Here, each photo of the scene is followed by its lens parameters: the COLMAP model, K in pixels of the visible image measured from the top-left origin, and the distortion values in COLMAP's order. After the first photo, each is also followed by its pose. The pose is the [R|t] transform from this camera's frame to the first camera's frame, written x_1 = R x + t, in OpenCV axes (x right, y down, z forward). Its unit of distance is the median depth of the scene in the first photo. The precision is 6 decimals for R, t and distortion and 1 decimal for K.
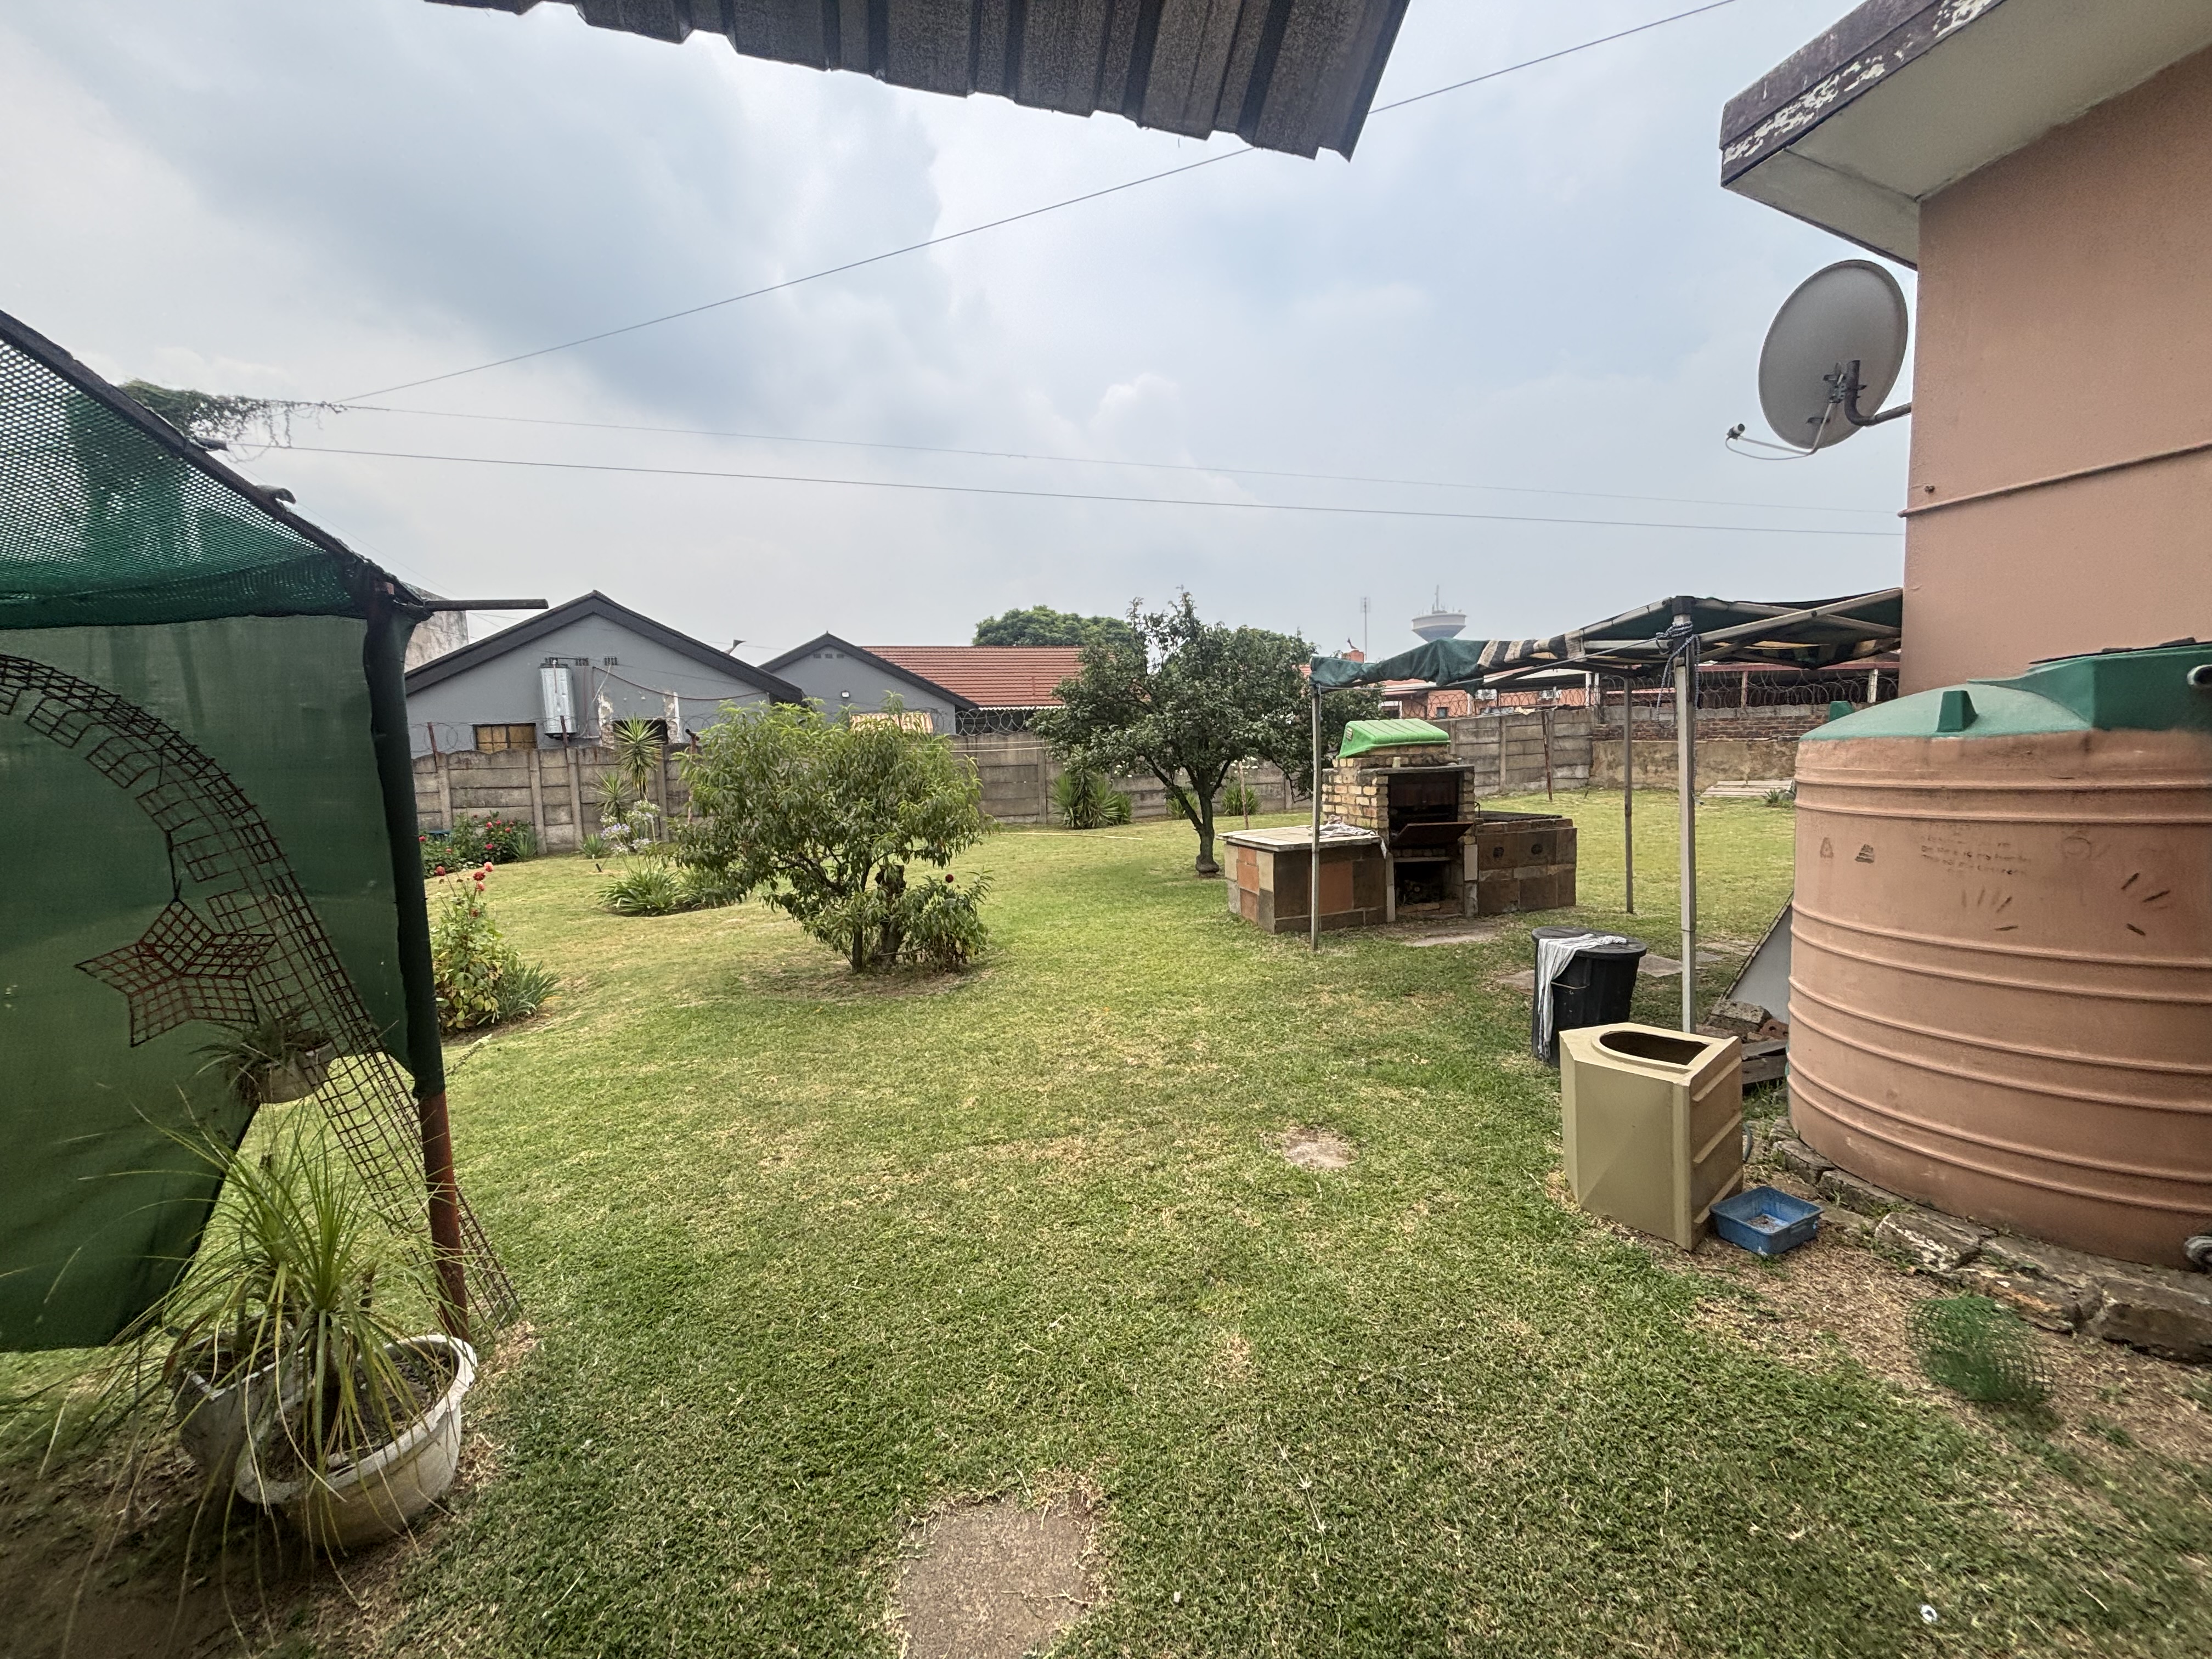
lens RADIAL K [[893.7, 0, 1104.3], [0, 893.7, 818.4], [0, 0, 1]] dist [0.000383, 0.000807]
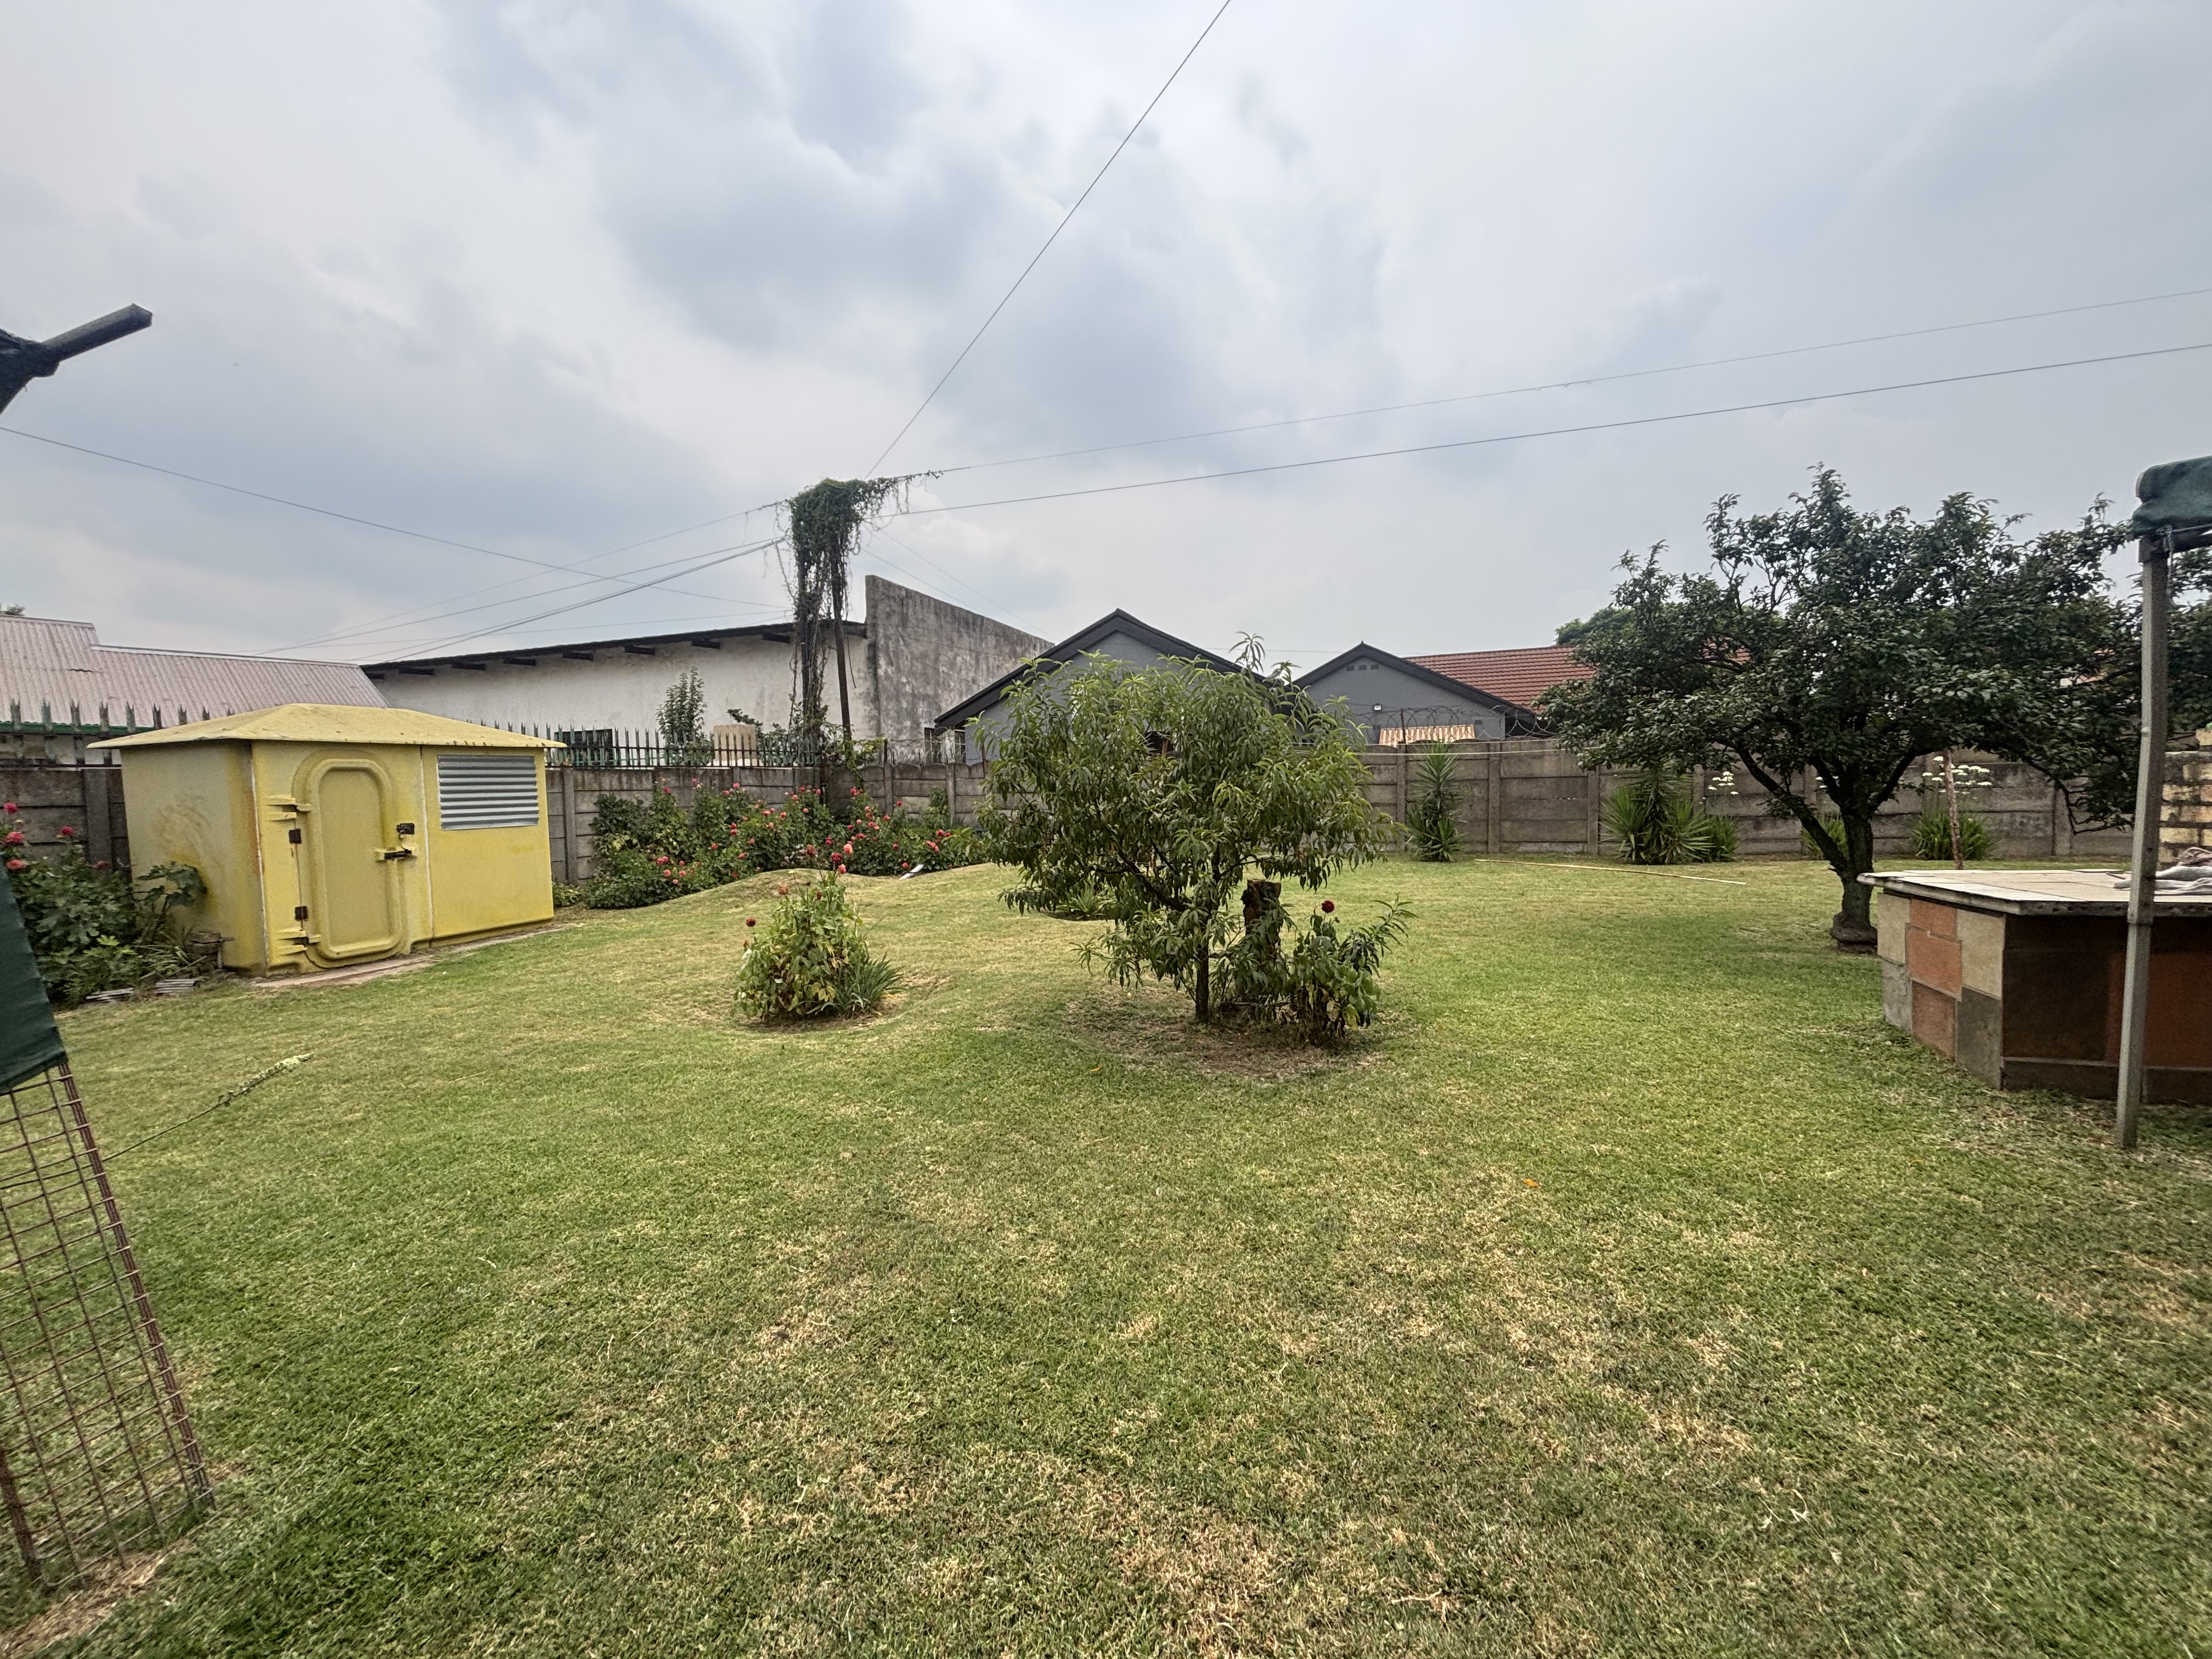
lens RADIAL K [[893.7, 0, 1104.3], [0, 893.7, 818.4], [0, 0, 1]] dist [0.000383, 0.000807]
pose [[0.813131, 0.034599, -0.581052, 0.057763], [-0.053329, 0.998462, -0.015175, 0.014804], [0.579633, 0.043326, 0.813725, 0.257611]]
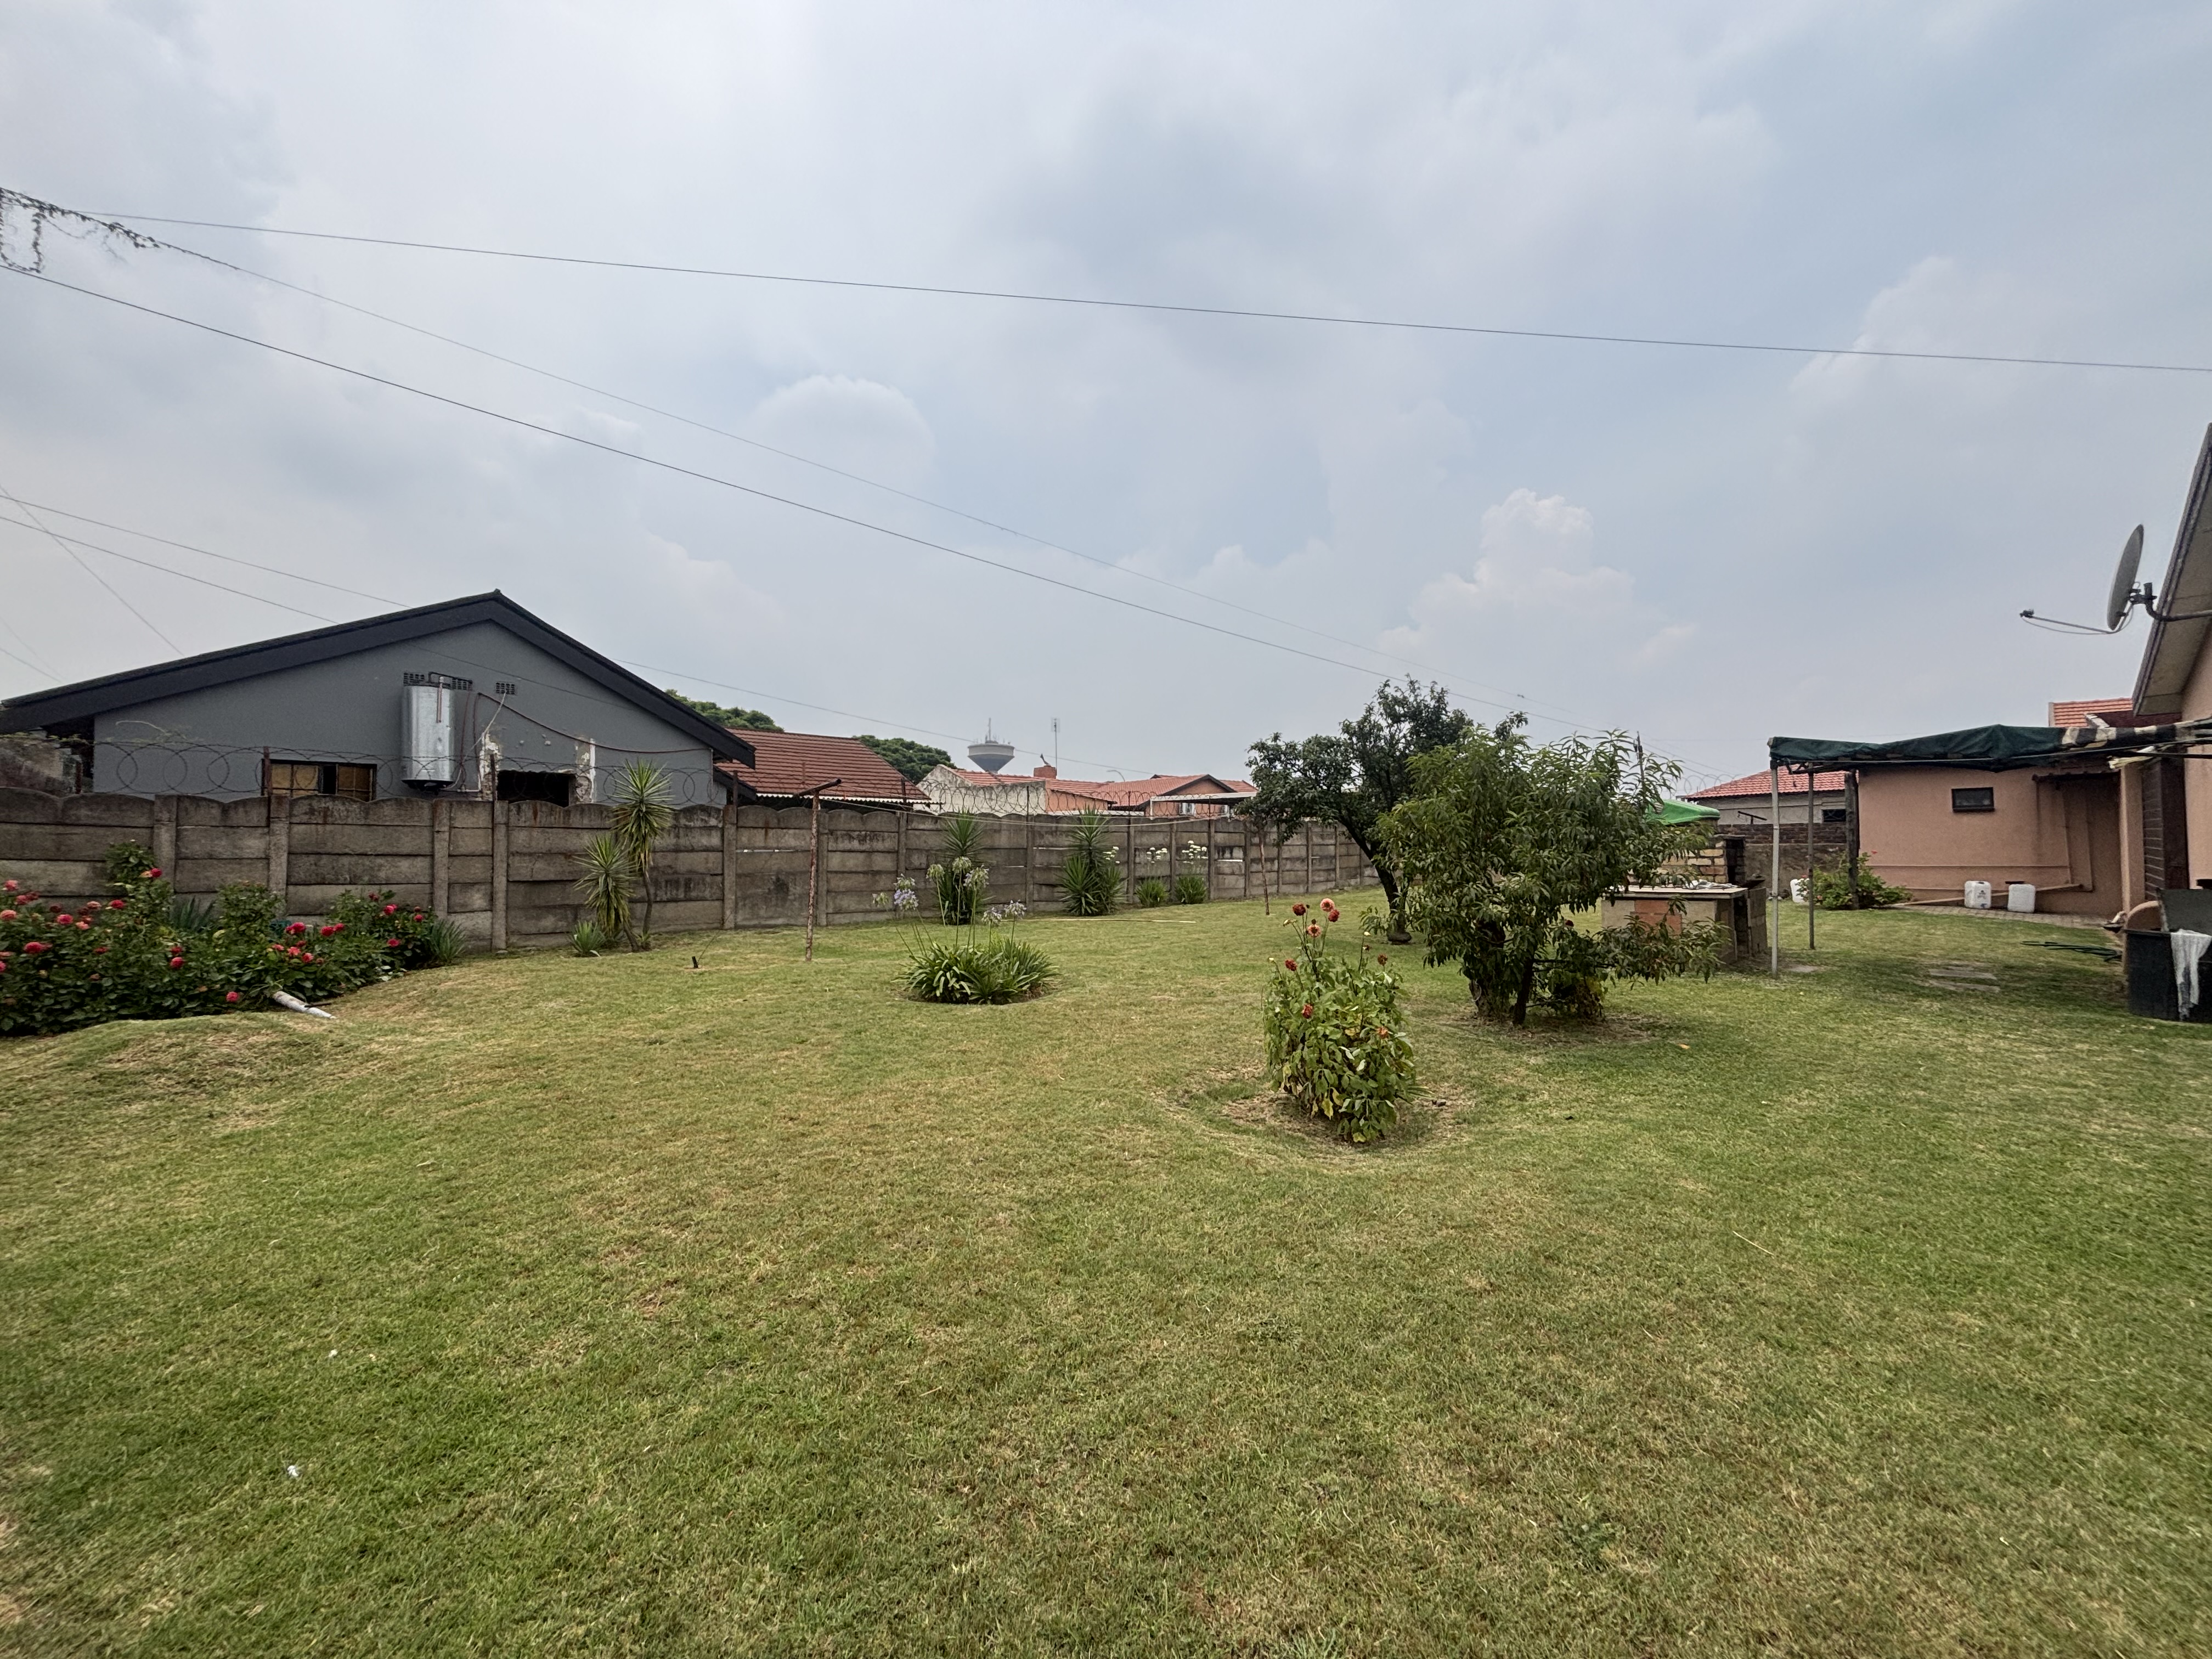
lens RADIAL K [[893.7, 0, 1104.3], [0, 893.7, 818.4], [0, 0, 1]] dist [0.000383, 0.000807]
pose [[0.875984, 0.045590, 0.480182, -0.819152], [0.018421, 0.991635, -0.127754, 0.050980], [-0.481989, 0.120756, 0.867816, 0.268884]]
